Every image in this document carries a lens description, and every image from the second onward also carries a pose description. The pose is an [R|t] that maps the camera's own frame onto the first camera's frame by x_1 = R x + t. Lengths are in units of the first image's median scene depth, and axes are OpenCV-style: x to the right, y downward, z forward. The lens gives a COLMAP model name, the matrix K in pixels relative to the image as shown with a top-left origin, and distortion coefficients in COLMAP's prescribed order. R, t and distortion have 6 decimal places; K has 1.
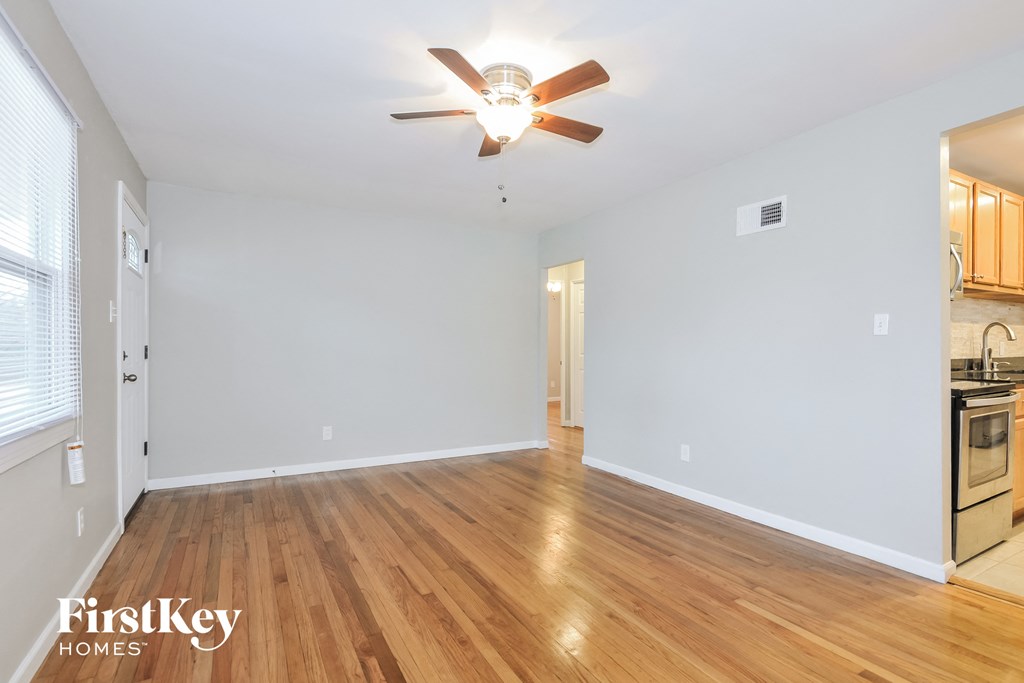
lens RADIAL K [[495.8, 0, 514.8], [0, 495.8, 341.9], [0, 0, 1]] dist [-0.001118, -0.000507]
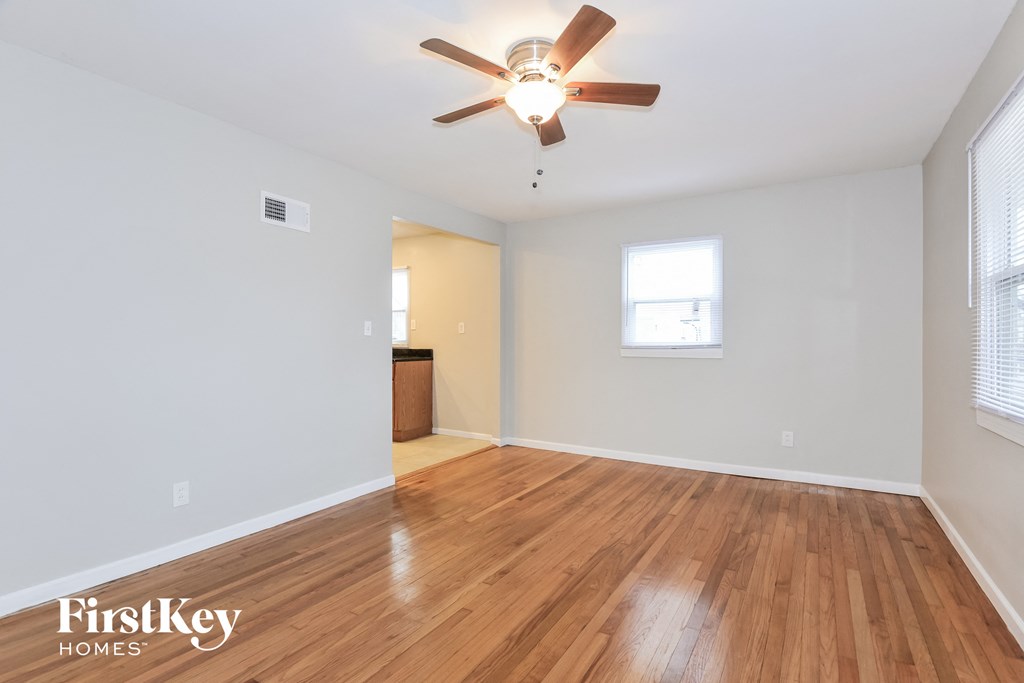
lens RADIAL K [[495.8, 0, 514.8], [0, 495.8, 341.9], [0, 0, 1]] dist [-0.001118, -0.000507]
pose [[-0.491164, -0.001344, 0.871066, -0.597534], [-0.010469, 0.999936, -0.004361, 0.005457], [-0.871004, -0.011261, -0.491146, 1.101448]]
